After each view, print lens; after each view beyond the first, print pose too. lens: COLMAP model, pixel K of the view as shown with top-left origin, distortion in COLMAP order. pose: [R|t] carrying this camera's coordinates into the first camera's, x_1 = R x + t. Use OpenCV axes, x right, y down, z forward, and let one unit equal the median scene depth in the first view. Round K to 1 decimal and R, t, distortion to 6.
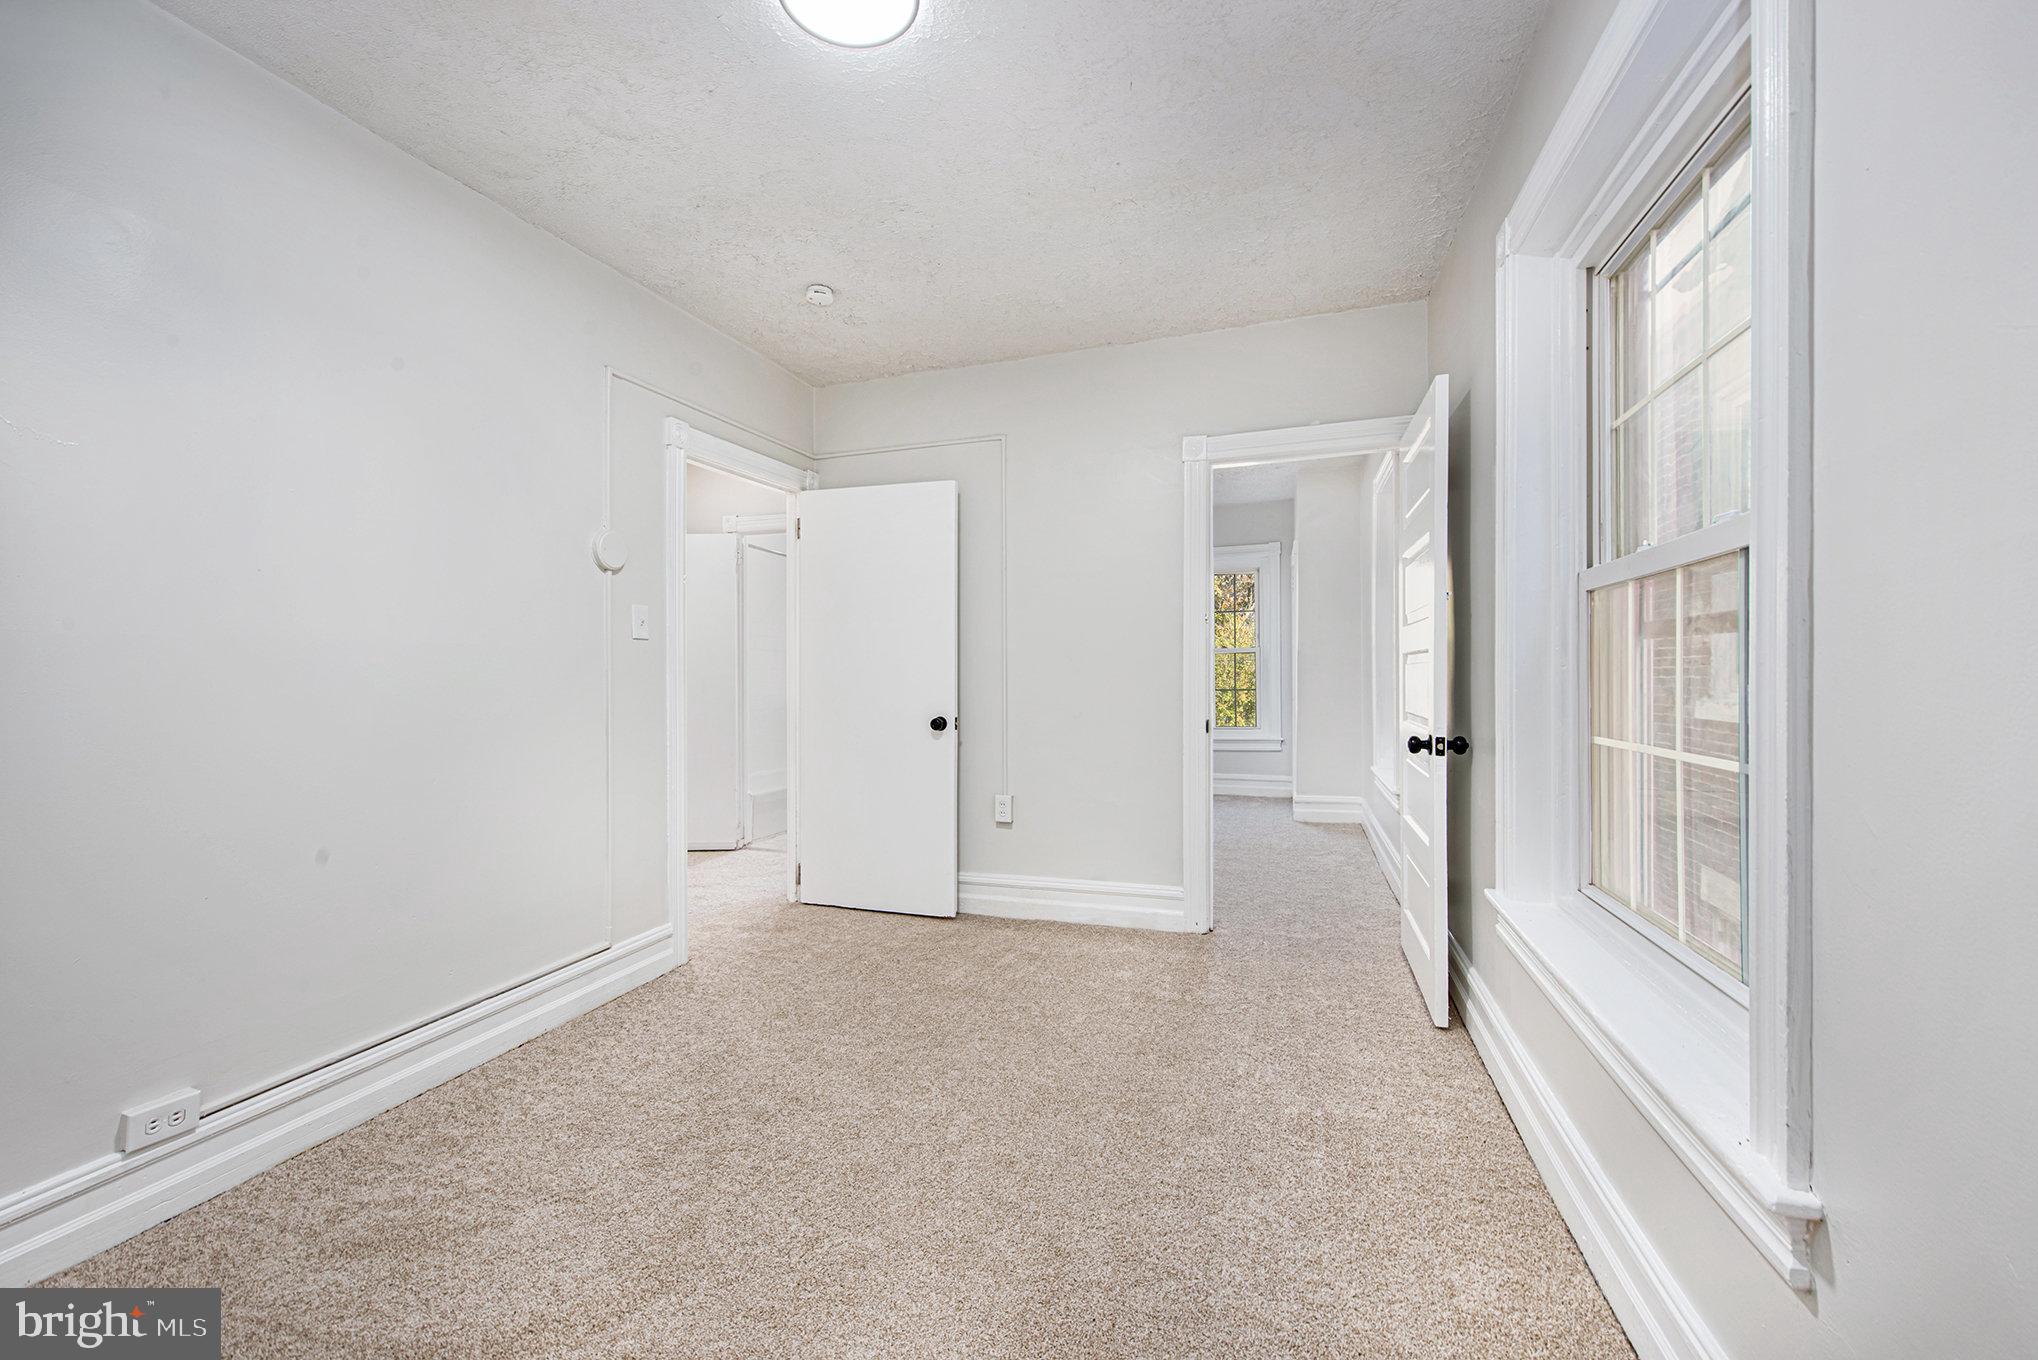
lens RADIAL K [[813.2, 0, 1020.5], [0, 813.2, 692.9], [0, 0, 1]] dist [-0.011778, -0.002263]
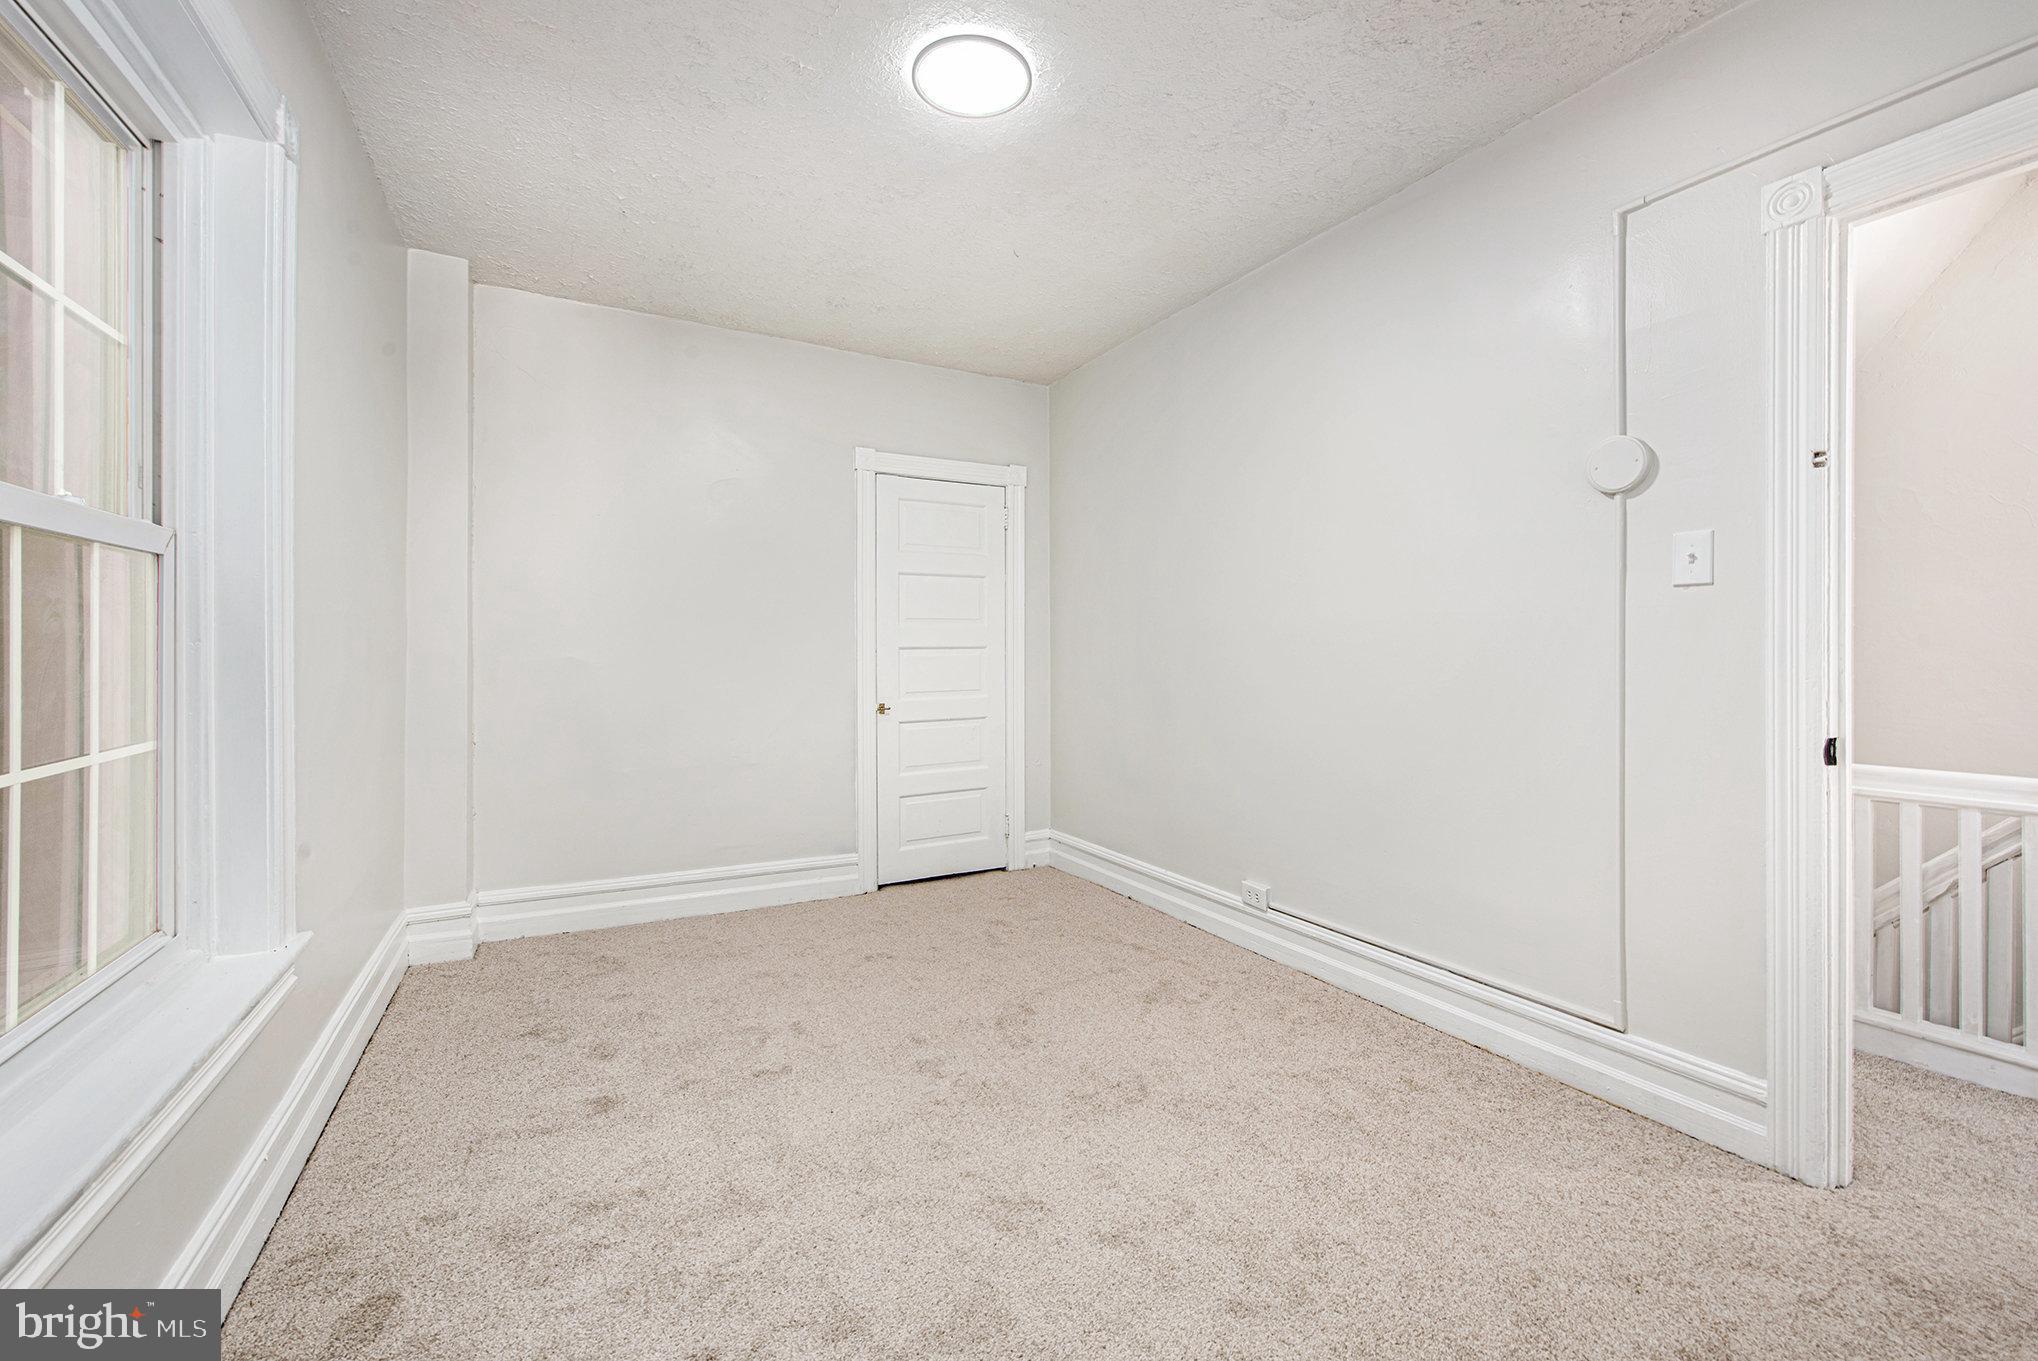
lens RADIAL K [[813.2, 0, 1035.8], [0, 813.2, 636.7], [0, 0, 1]] dist [-0.011778, -0.002263]
pose [[-0.691806, 0.001793, -0.722081, 0.404444], [0.005329, 0.999982, -0.002622, -0.032842], [0.722064, -0.005662, -0.691803, 1.301514]]
